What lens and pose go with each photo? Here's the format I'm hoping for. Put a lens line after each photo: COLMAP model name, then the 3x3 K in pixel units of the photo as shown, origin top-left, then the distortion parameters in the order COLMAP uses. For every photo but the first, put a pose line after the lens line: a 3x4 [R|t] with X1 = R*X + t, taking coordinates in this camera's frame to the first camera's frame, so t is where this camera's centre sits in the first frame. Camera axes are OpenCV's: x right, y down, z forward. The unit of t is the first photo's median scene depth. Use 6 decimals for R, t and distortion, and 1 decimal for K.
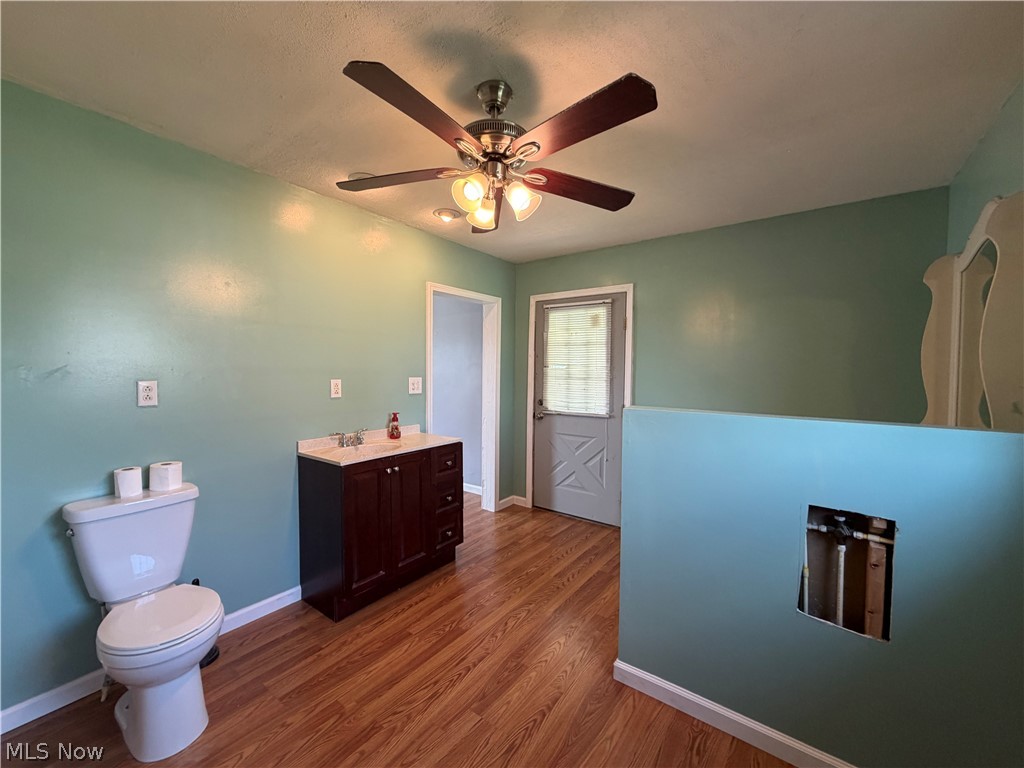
lens RADIAL K [[394.9, 0, 509.1], [0, 394.9, 392.4], [0, 0, 1]] dist [0.000391, 0.000061]
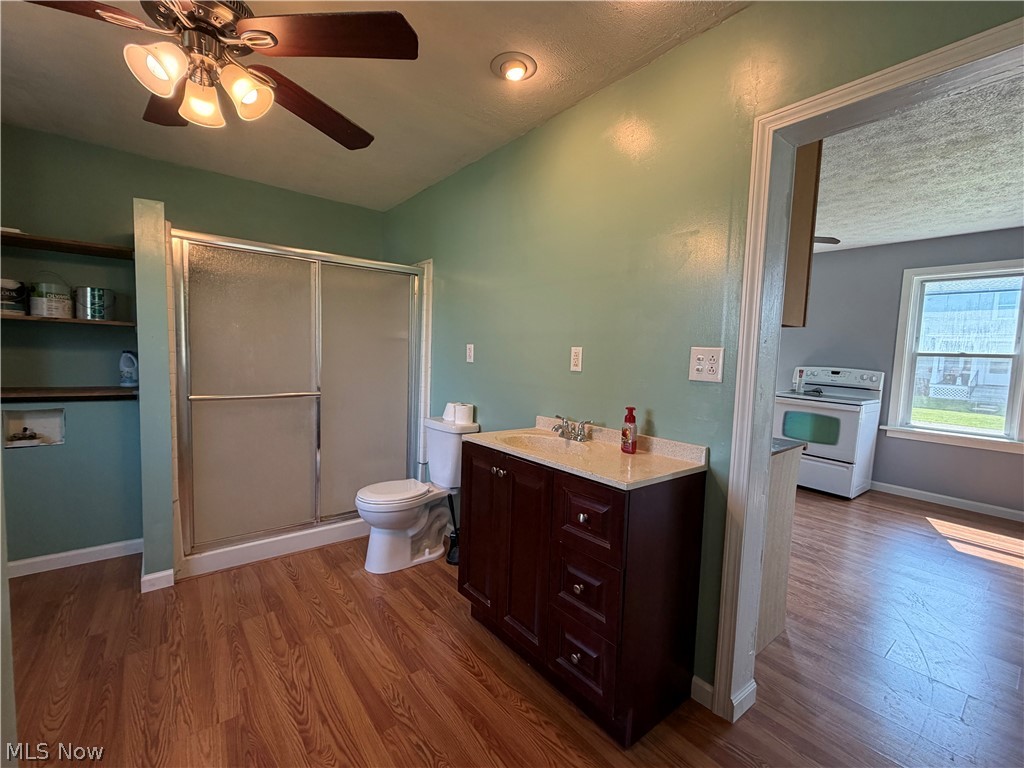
lens RADIAL K [[443.6, 0, 513.1], [0, 443.6, 383.2], [0, 0, 1]] dist [0.004198, 0.000667]
pose [[-0.248270, 0.063309, -0.966620, 0.413782], [-0.075216, 0.993589, 0.084395, -0.026849], [0.965766, 0.093658, -0.241916, 1.111082]]
